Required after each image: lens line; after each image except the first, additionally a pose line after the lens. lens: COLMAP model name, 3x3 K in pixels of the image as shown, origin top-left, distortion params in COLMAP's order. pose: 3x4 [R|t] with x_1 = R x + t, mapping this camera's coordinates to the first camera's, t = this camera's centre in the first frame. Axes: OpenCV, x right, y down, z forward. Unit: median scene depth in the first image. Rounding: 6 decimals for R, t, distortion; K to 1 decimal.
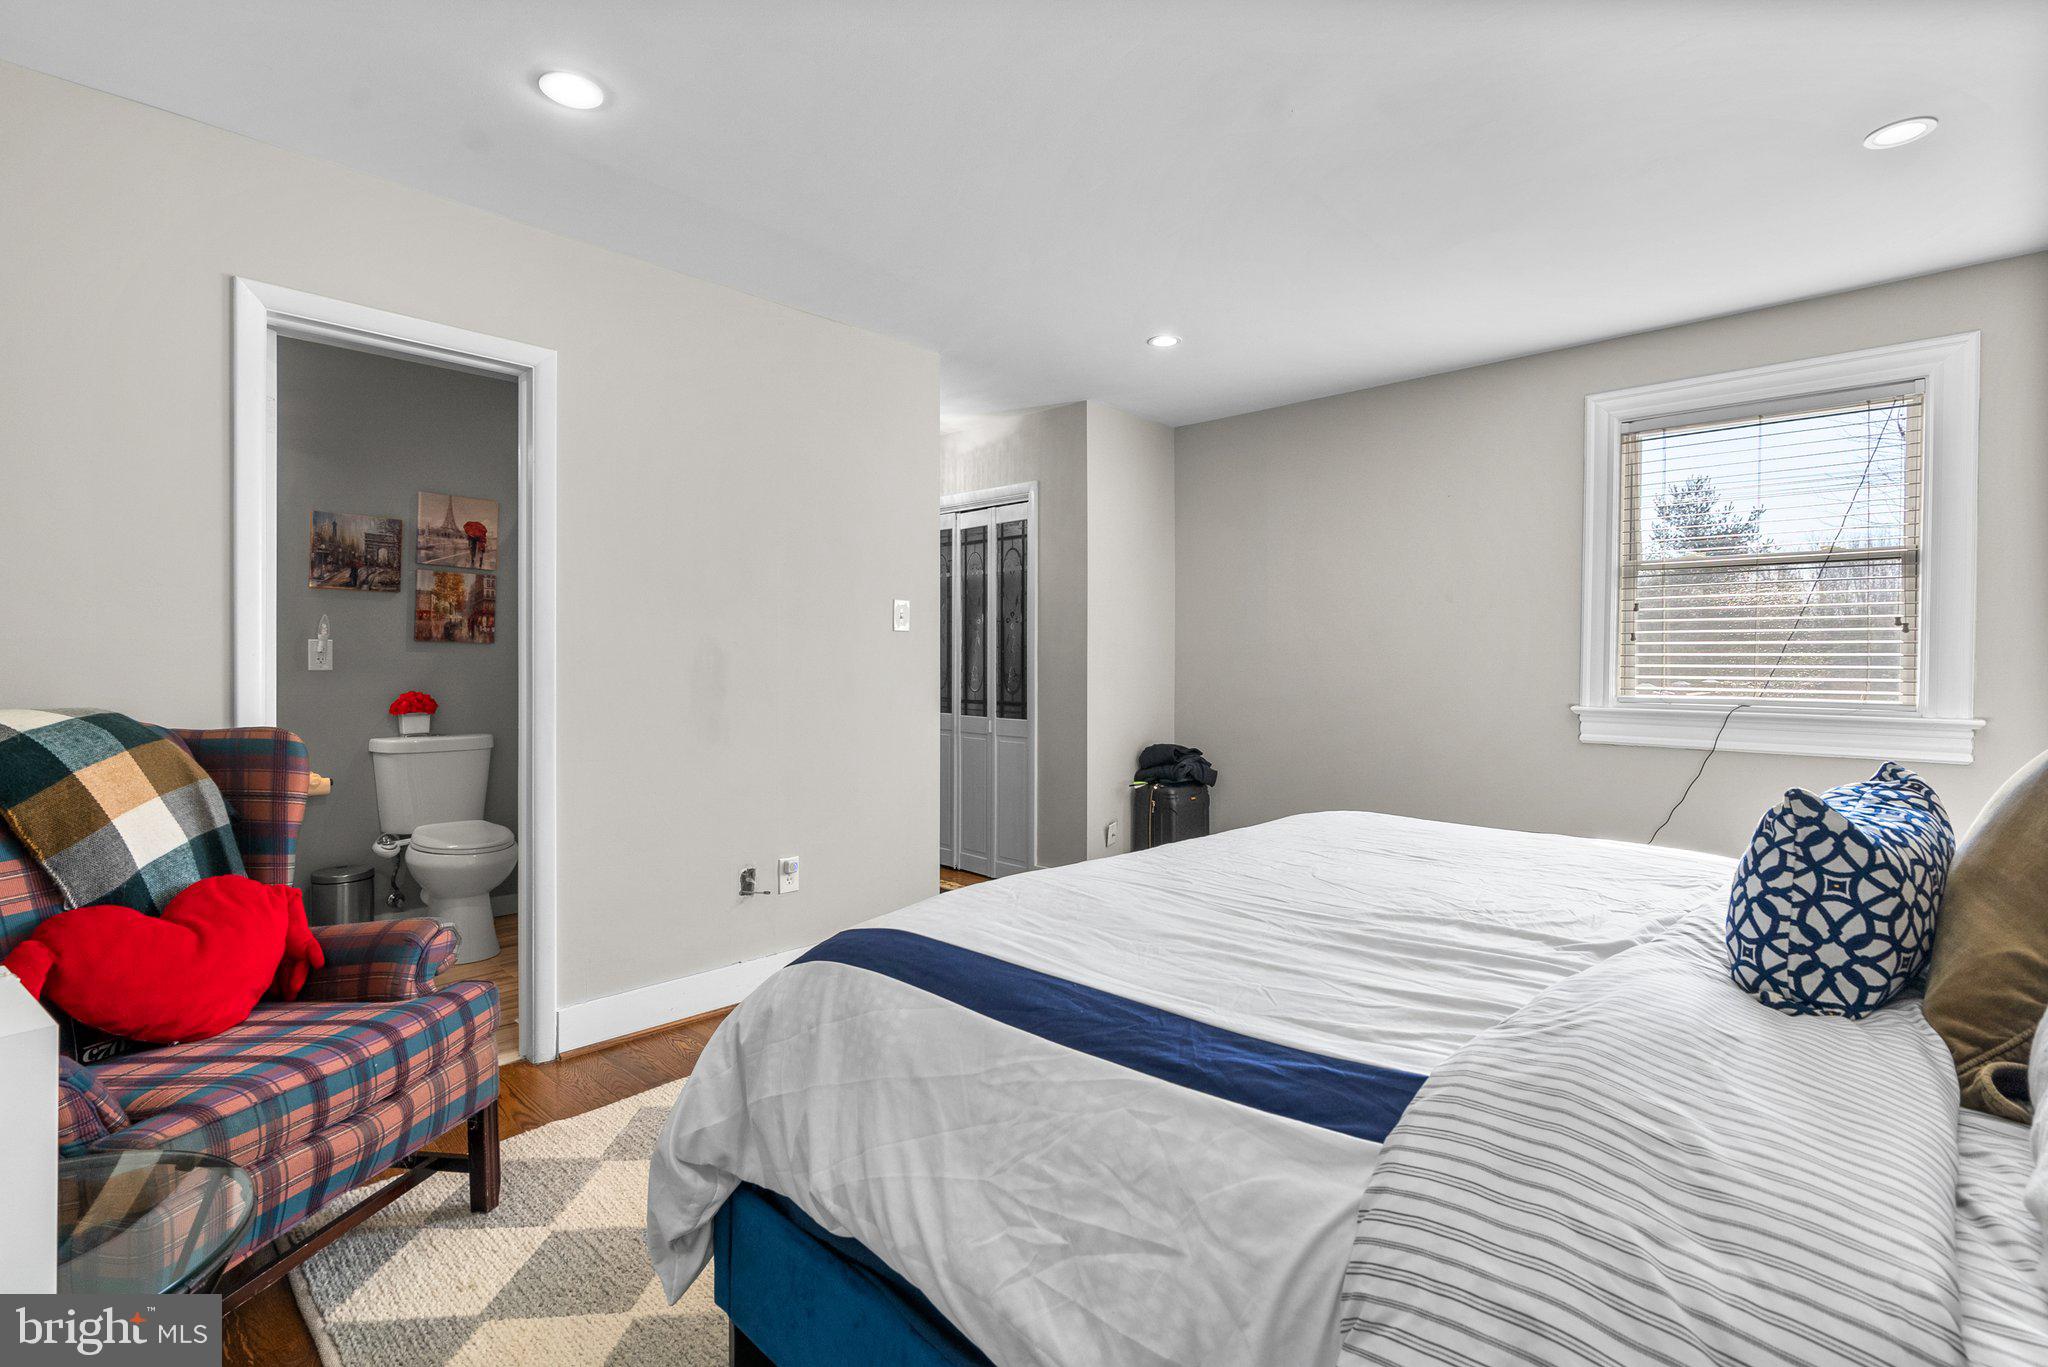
lens RADIAL K [[931.6, 0, 1019.4], [0, 931.6, 675.3], [0, 0, 1]] dist [-0.010880, 0.005094]
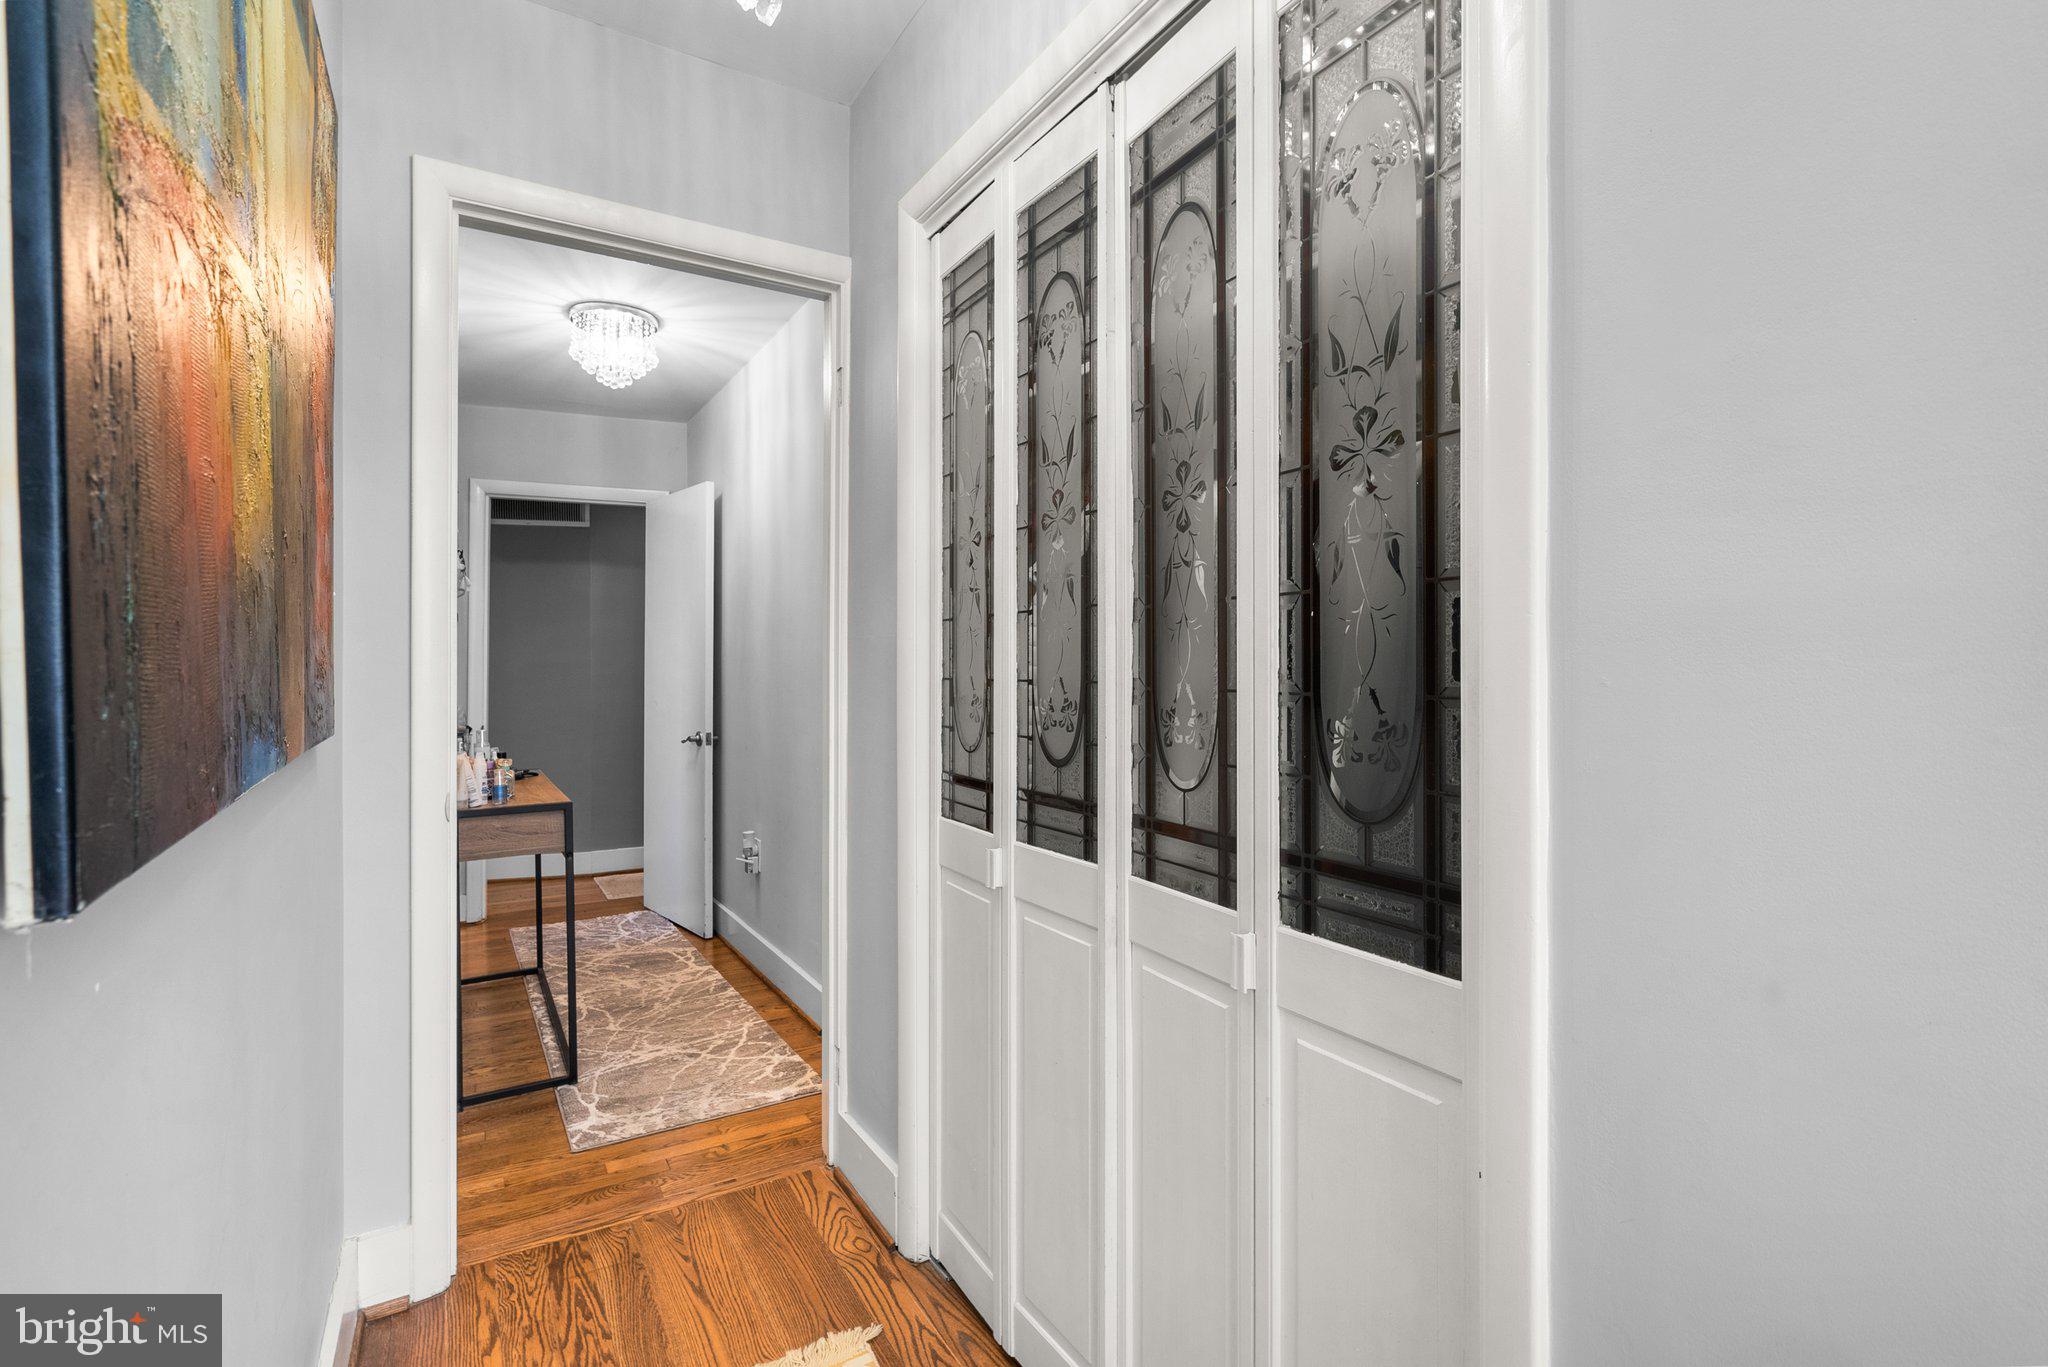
lens RADIAL K [[931.6, 0, 1025.9], [0, 931.6, 688.4], [0, 0, 1]] dist [-0.010880, 0.005094]
pose [[0.969920, -0.000474, -0.243424, -0.029337], [-0.000380, 0.999994, -0.003462, -0.008942], [0.243424, 0.003450, 0.969914, 0.767396]]
